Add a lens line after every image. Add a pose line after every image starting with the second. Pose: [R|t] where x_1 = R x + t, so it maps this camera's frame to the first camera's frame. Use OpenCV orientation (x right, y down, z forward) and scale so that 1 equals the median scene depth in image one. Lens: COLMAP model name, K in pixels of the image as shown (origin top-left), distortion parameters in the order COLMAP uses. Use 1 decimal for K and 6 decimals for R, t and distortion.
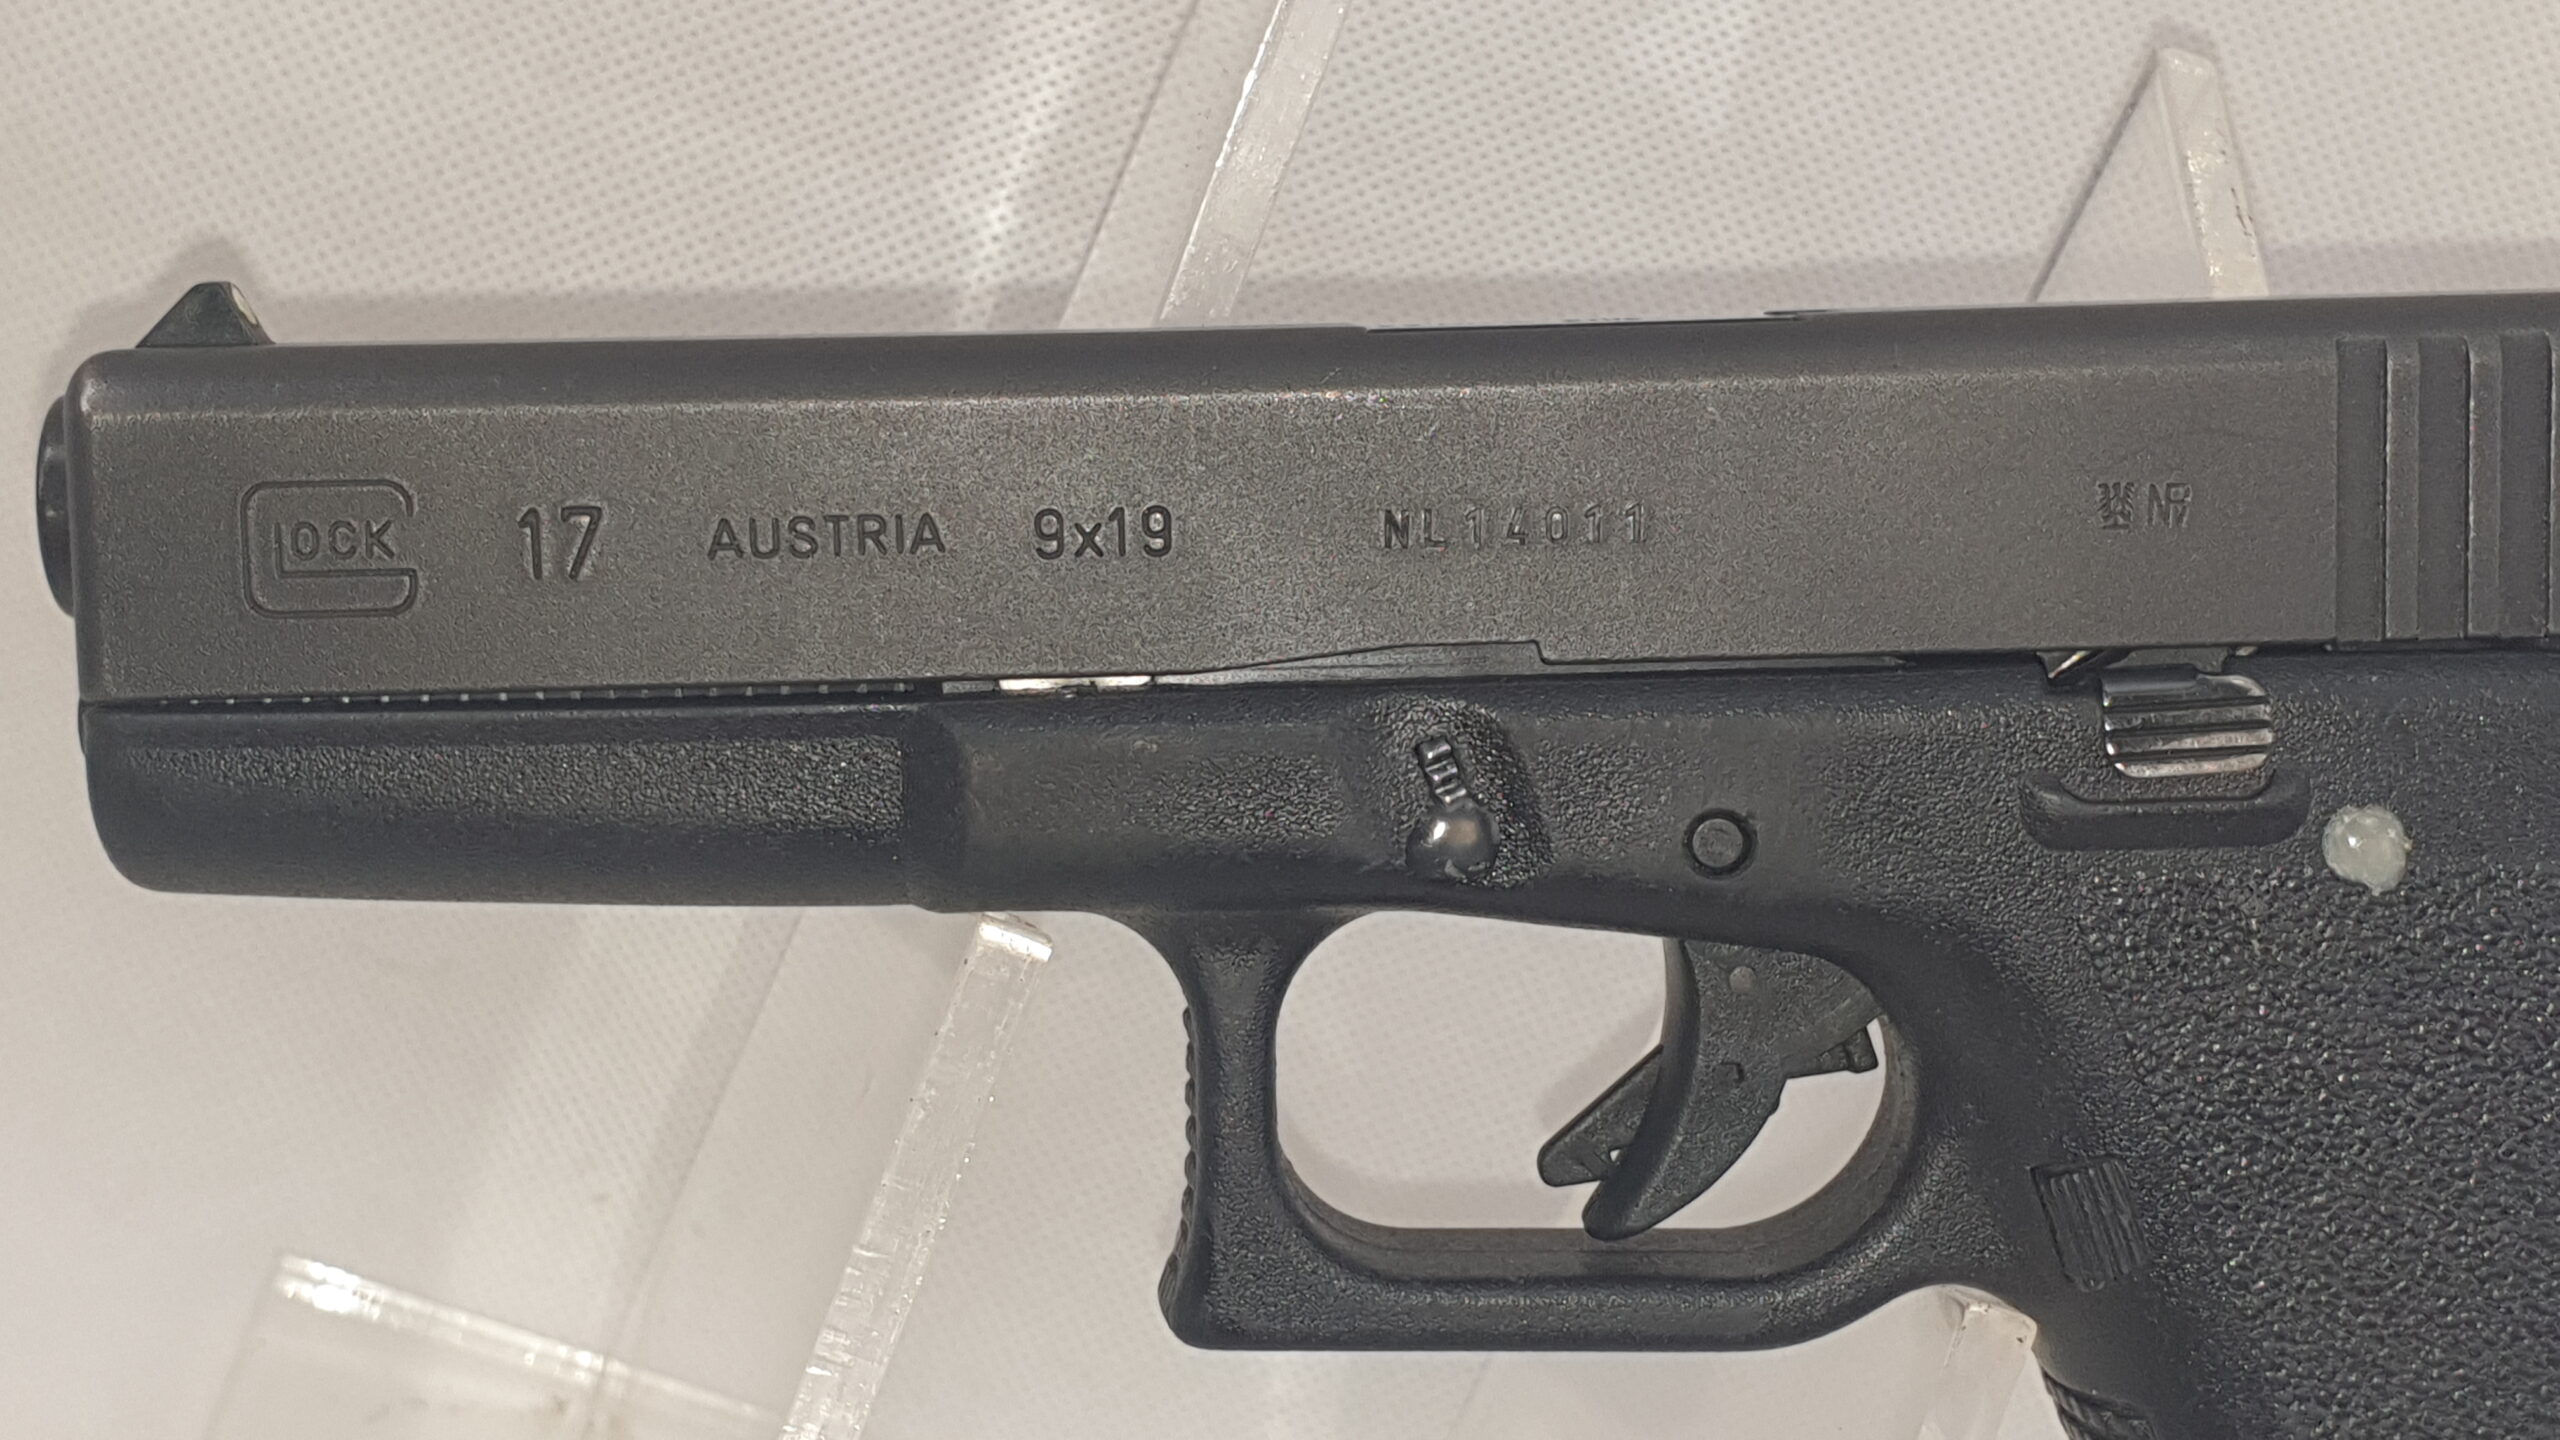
lens RADIAL K [[2026.8, 0, 1266.5], [0, 2026.8, 709.6], [0, 0, 1]] dist [0.024865, -0.037797]
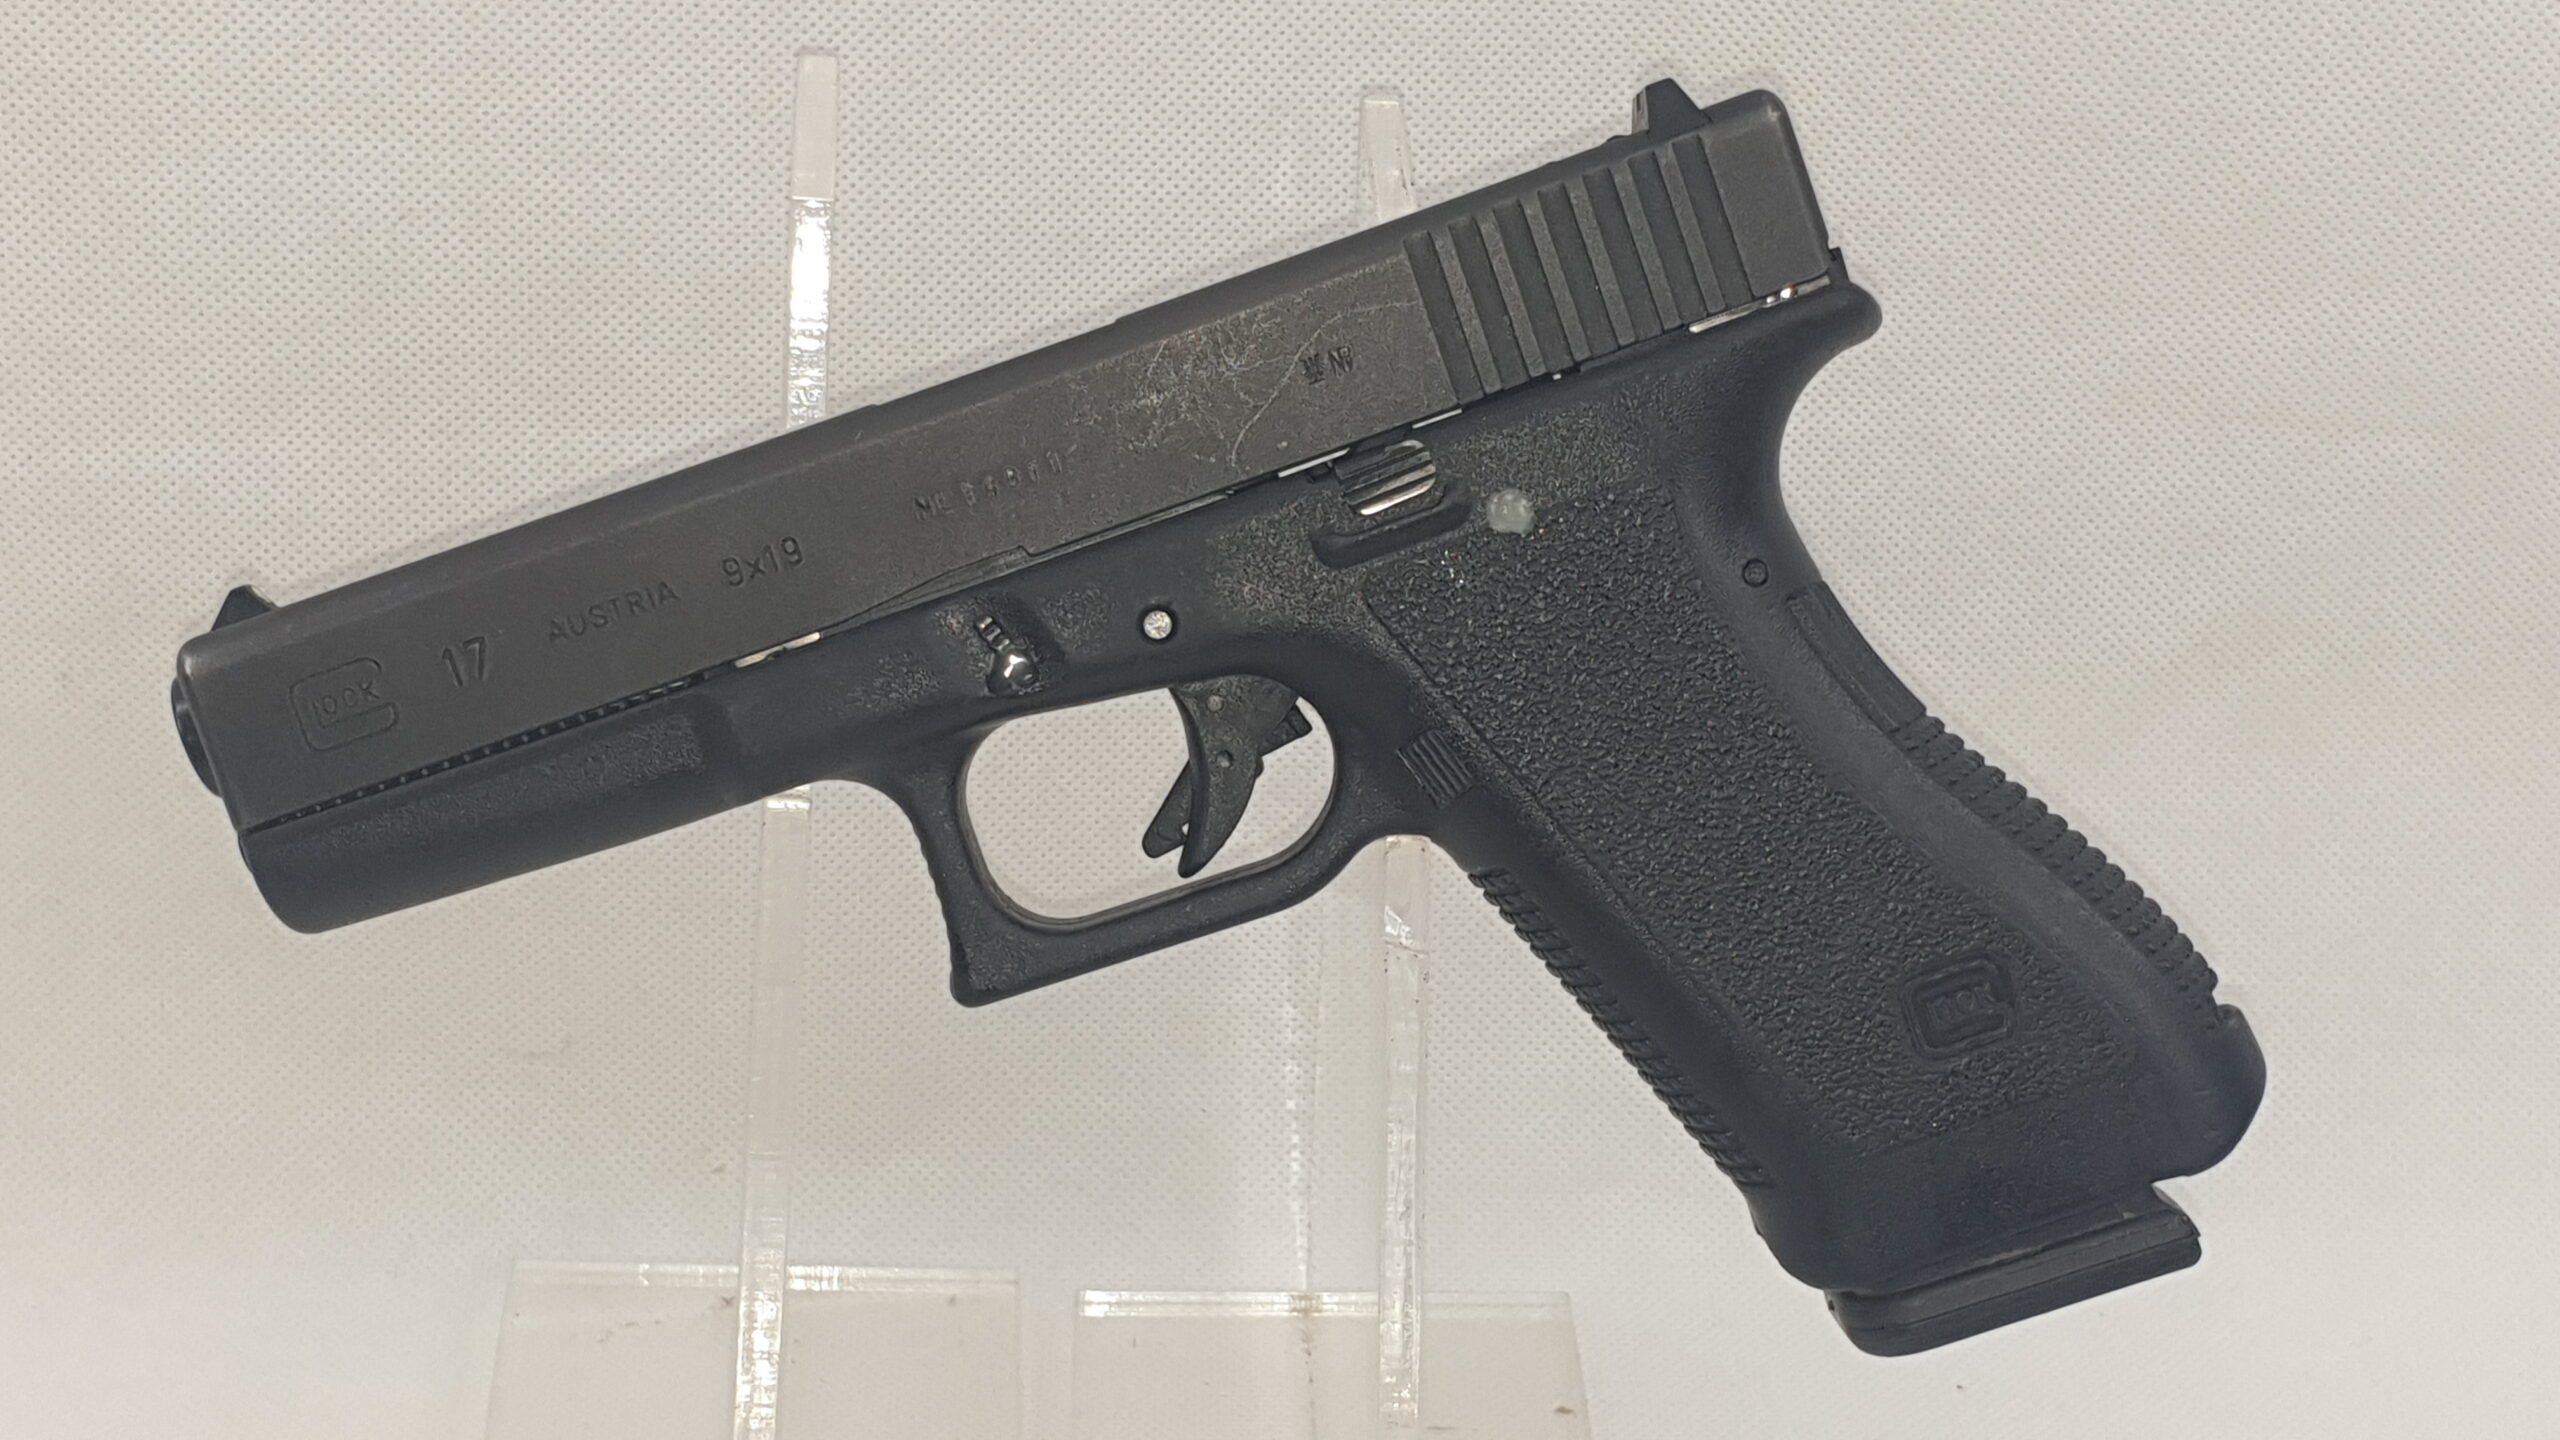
lens RADIAL K [[2026.8, 0, 1297.8], [0, 2026.8, 721.9], [0, 0, 1]] dist [0.024865, -0.037797]
pose [[0.952784, -0.301734, -0.034041, 0.367335], [0.301398, 0.953385, -0.014728, 0.203086], [0.036898, 0.003773, 0.999312, -0.701845]]
